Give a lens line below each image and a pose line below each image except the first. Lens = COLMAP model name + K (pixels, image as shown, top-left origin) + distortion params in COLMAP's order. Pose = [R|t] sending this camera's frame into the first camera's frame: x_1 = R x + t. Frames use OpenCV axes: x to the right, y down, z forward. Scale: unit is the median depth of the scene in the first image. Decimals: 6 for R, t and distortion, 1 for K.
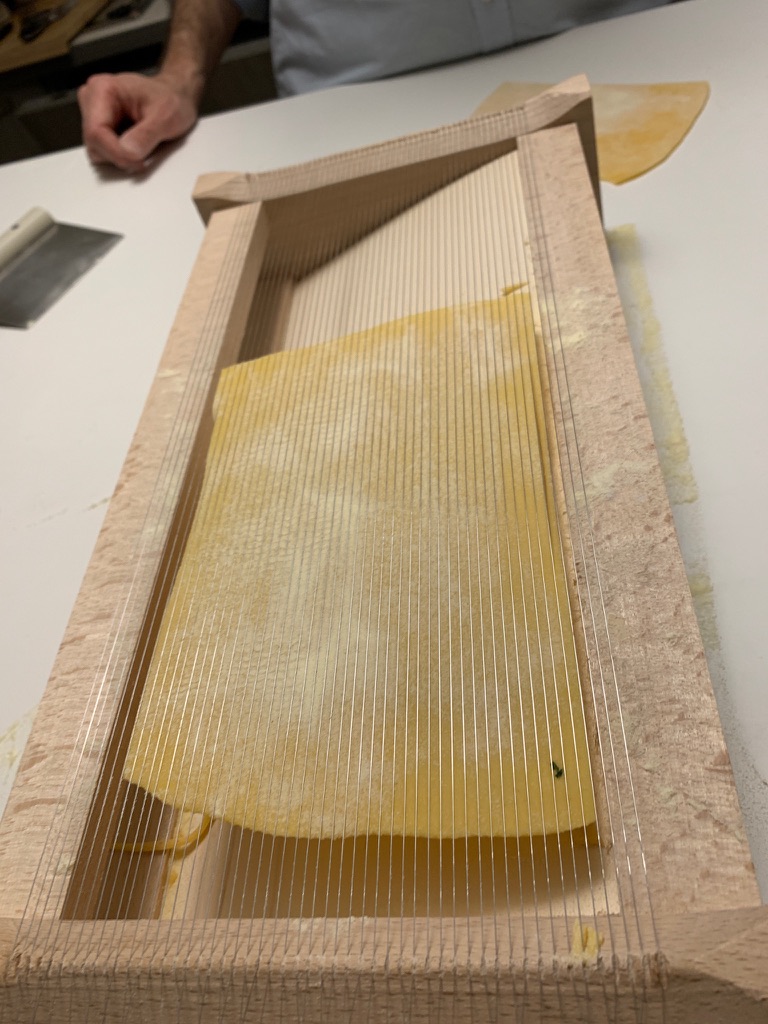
lens RADIAL K [[812.9, 0, 383.7], [0, 812.9, 516.1], [0, 0, 1]] dist [-0.003602, -0.014239]
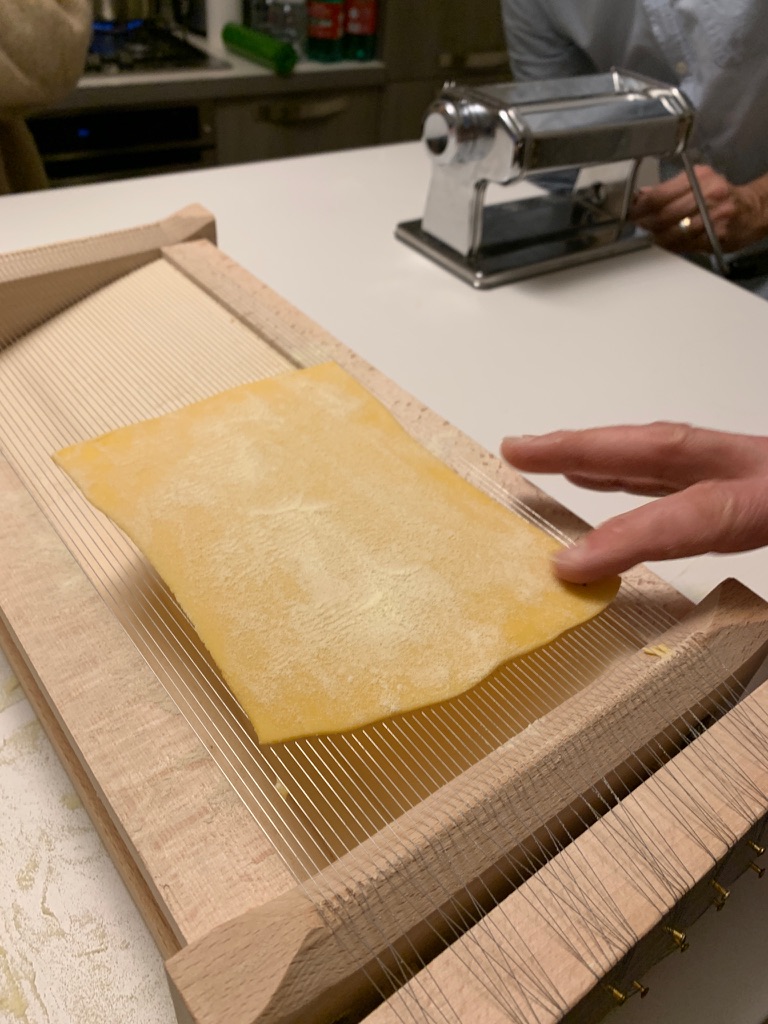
lens RADIAL K [[812.9, 0, 380.4], [0, 812.9, 515.1], [0, 0, 1]] dist [-0.003602, -0.014239]
pose [[0.702286, -0.169398, 0.691447, -1.069419], [0.313756, 0.945506, -0.087035, 0.220592], [-0.639024, 0.278069, 0.717165, 0.131832]]
